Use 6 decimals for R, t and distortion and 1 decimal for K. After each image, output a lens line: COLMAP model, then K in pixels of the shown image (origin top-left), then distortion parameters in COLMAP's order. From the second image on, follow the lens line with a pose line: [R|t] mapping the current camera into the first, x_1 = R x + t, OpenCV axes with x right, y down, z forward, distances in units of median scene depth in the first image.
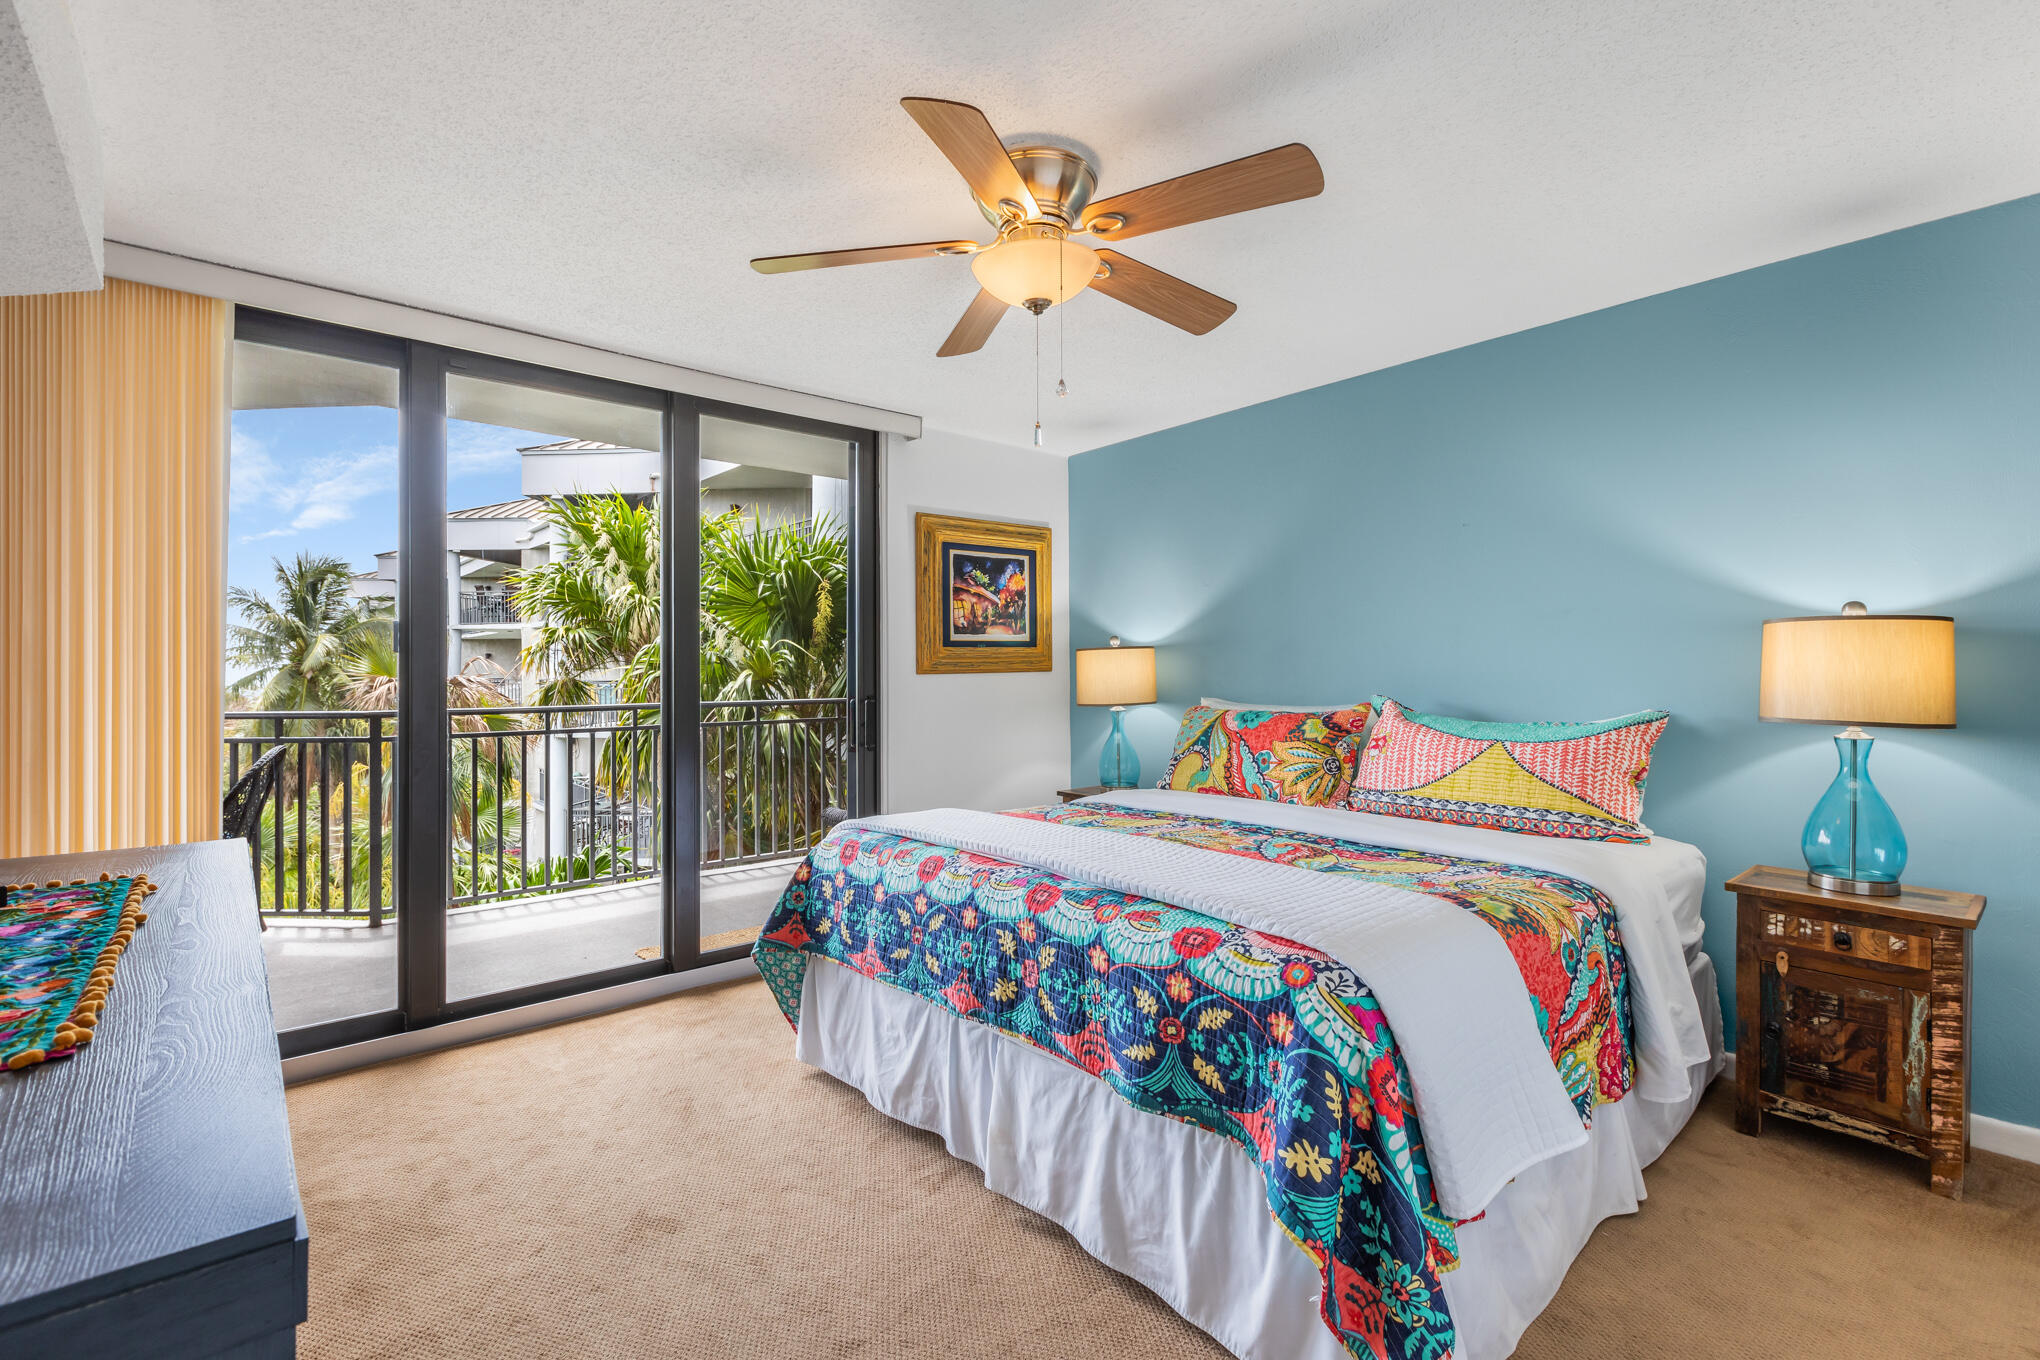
lens RADIAL K [[917.0, 0, 1016.5], [0, 917.0, 665.0], [0, 0, 1]] dist [-0.000053, 0.000177]
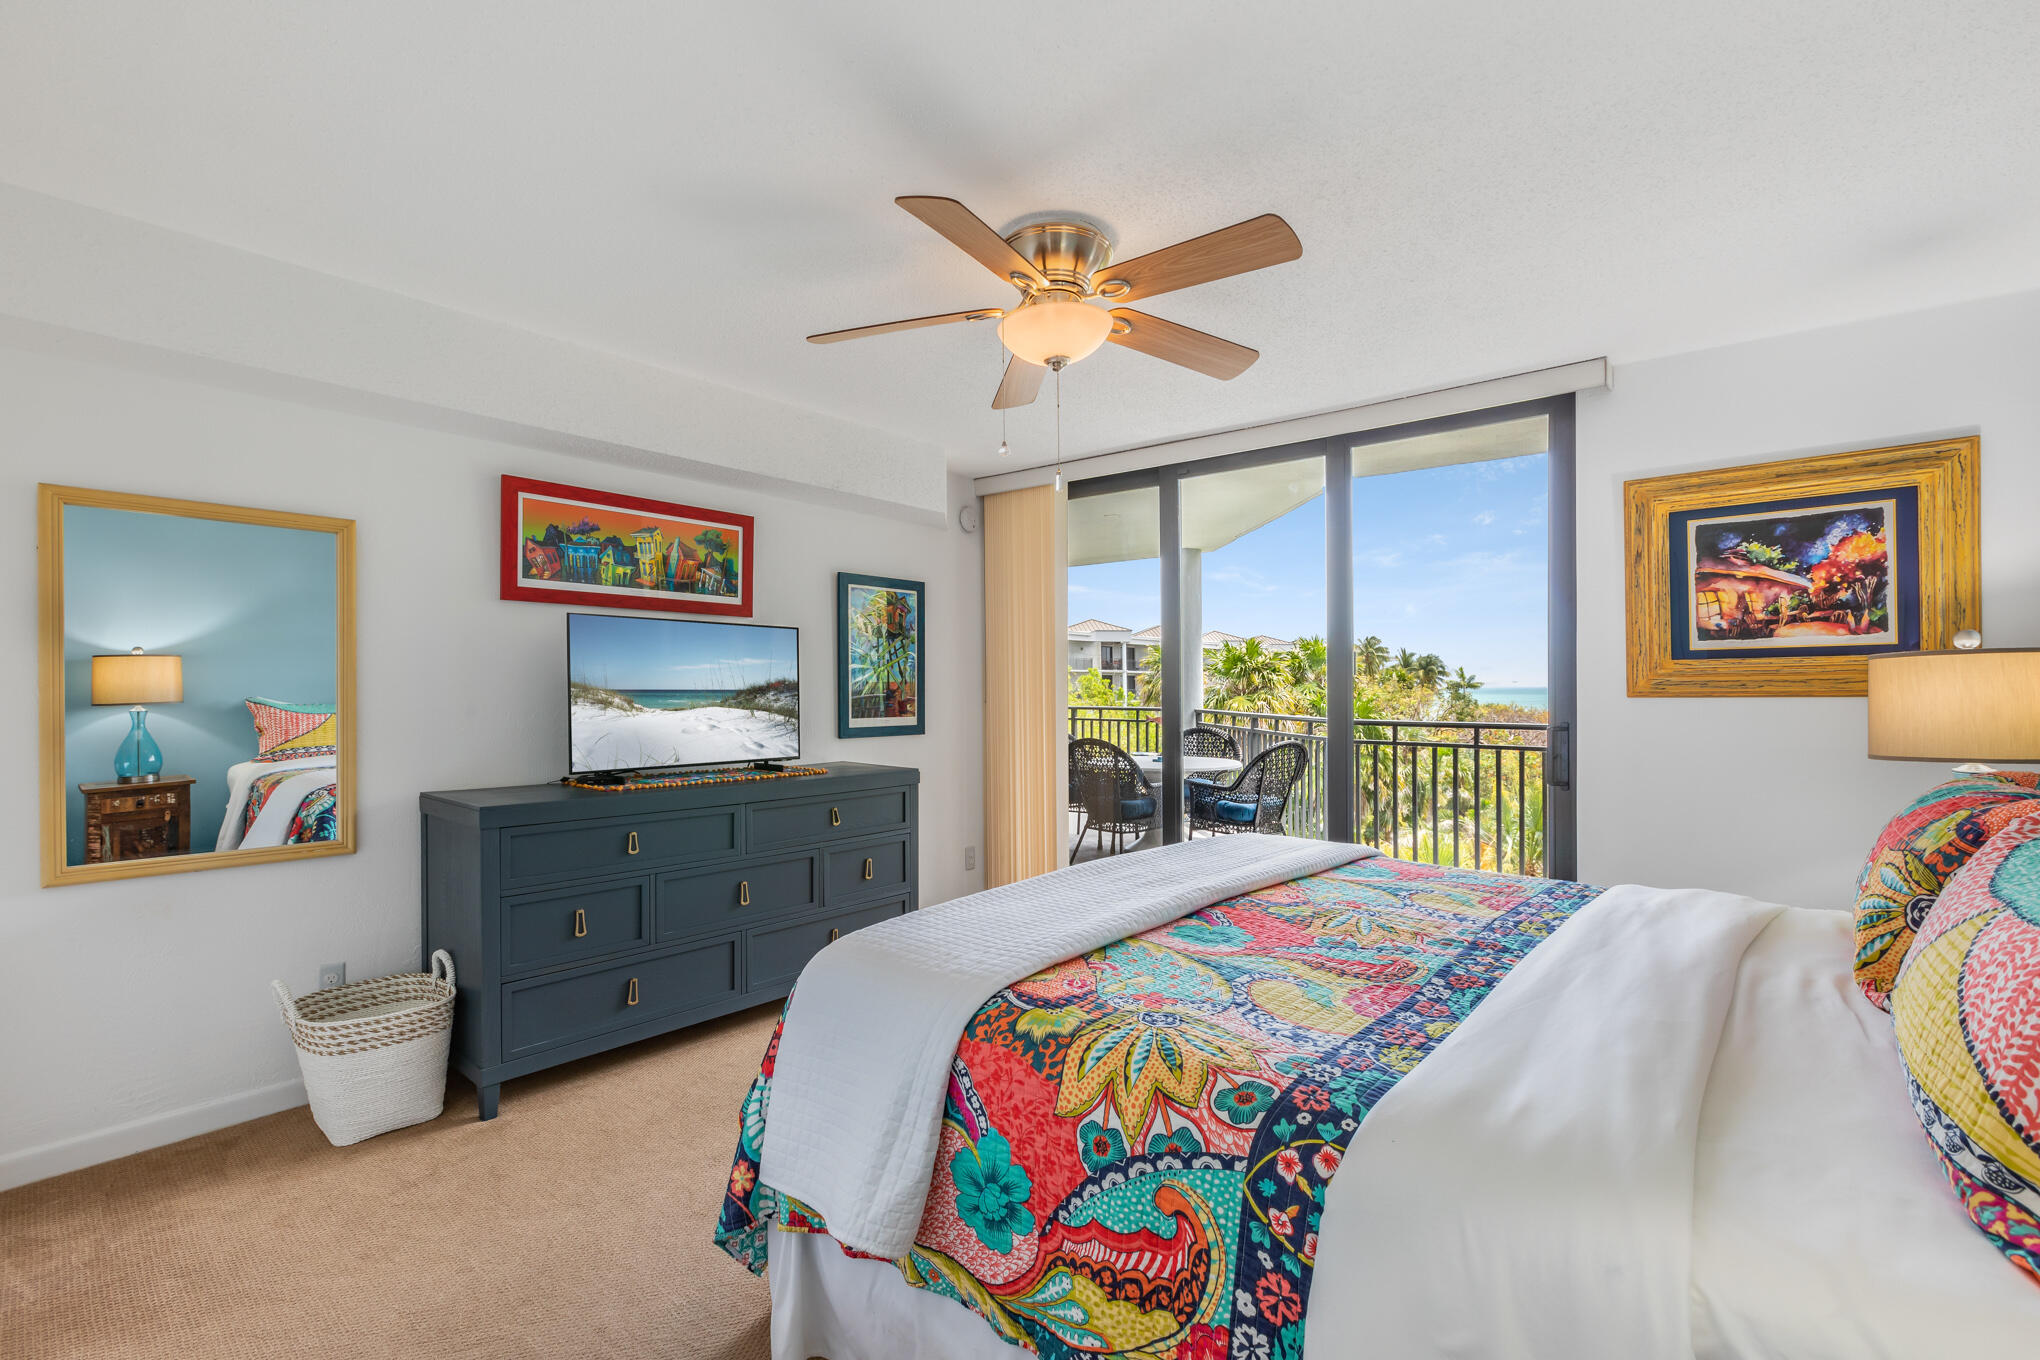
lens RADIAL K [[929.8, 0, 1017.5], [0, 929.8, 691.0], [0, 0, 1]] dist [0.001106, 0.000312]
pose [[0.156017, 0.007784, -0.987724, 0.540455], [0.003077, 0.999960, 0.008367, -0.002864], [0.987750, -0.004345, 0.155987, 0.370121]]
